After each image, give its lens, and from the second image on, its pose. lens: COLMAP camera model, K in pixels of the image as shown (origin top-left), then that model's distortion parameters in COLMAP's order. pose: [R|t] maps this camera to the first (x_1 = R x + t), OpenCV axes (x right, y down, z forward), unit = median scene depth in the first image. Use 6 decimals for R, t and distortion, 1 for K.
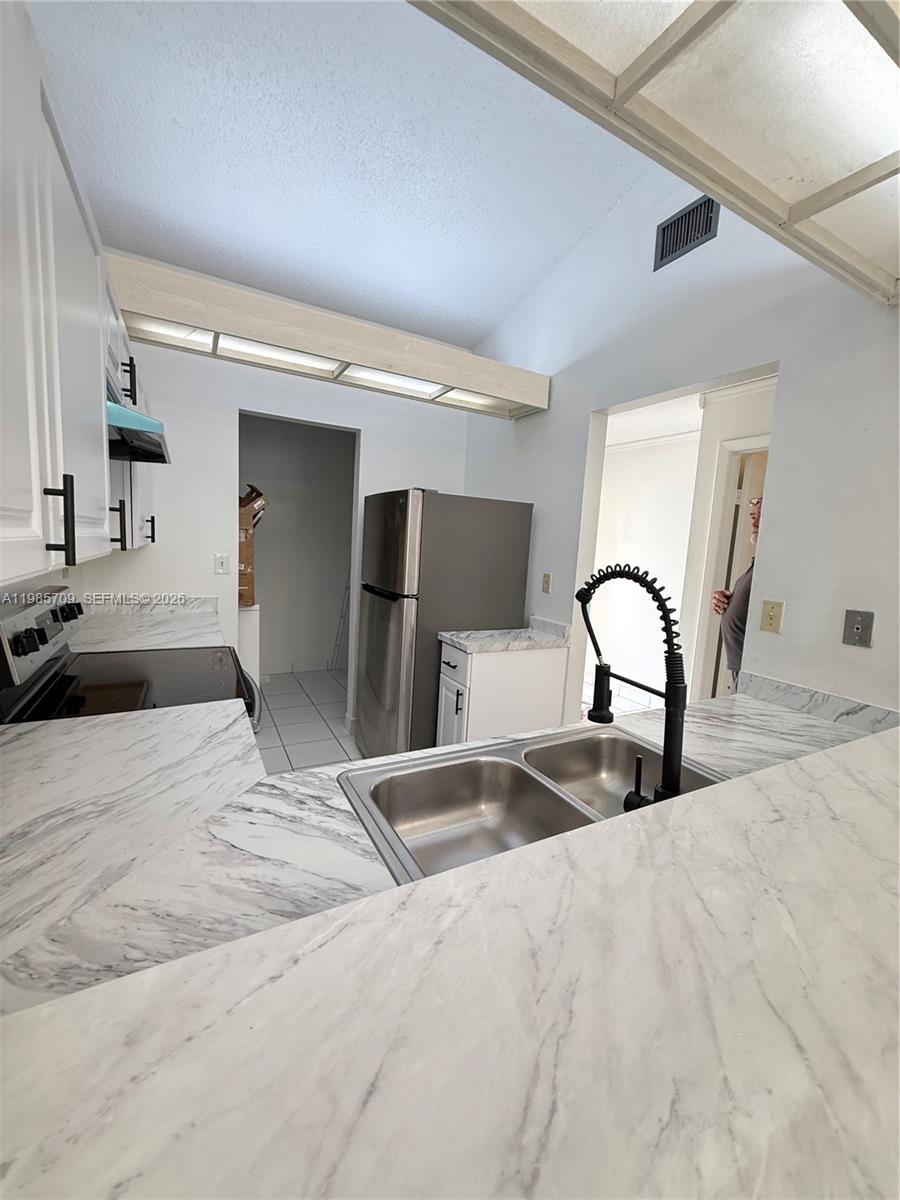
lens RADIAL K [[476.6, 0, 452.6], [0, 476.6, 598.3], [0, 0, 1]] dist [0.002303, 0.000143]
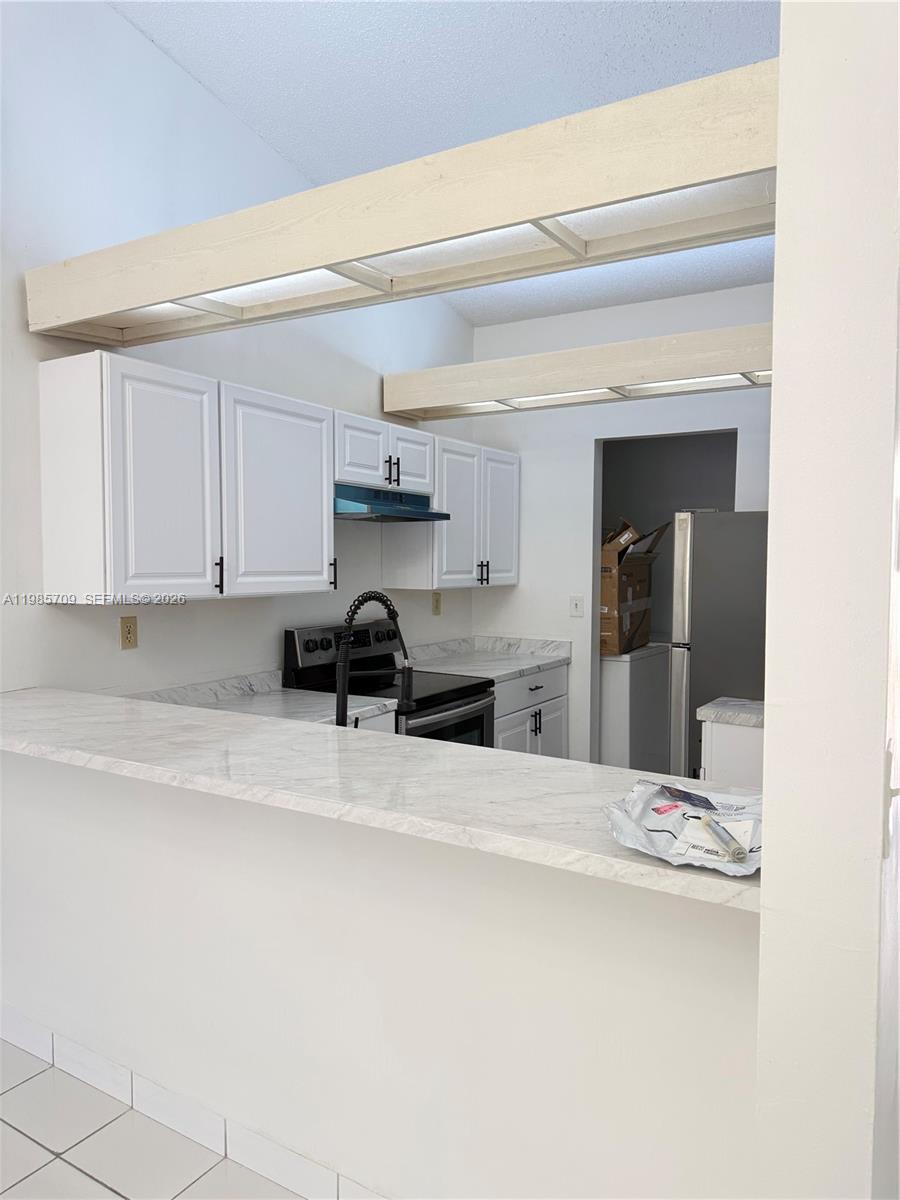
lens RADIAL K [[855.7, 0, 445.0], [0, 855.7, 603.7], [0, 0, 1]] dist [0.004463, -0.002137]
pose [[0.503635, 0.000149, -0.863917, 1.568180], [-0.082430, 0.995446, -0.047882, 0.046667], [0.859975, 0.095328, 0.501354, -0.109713]]
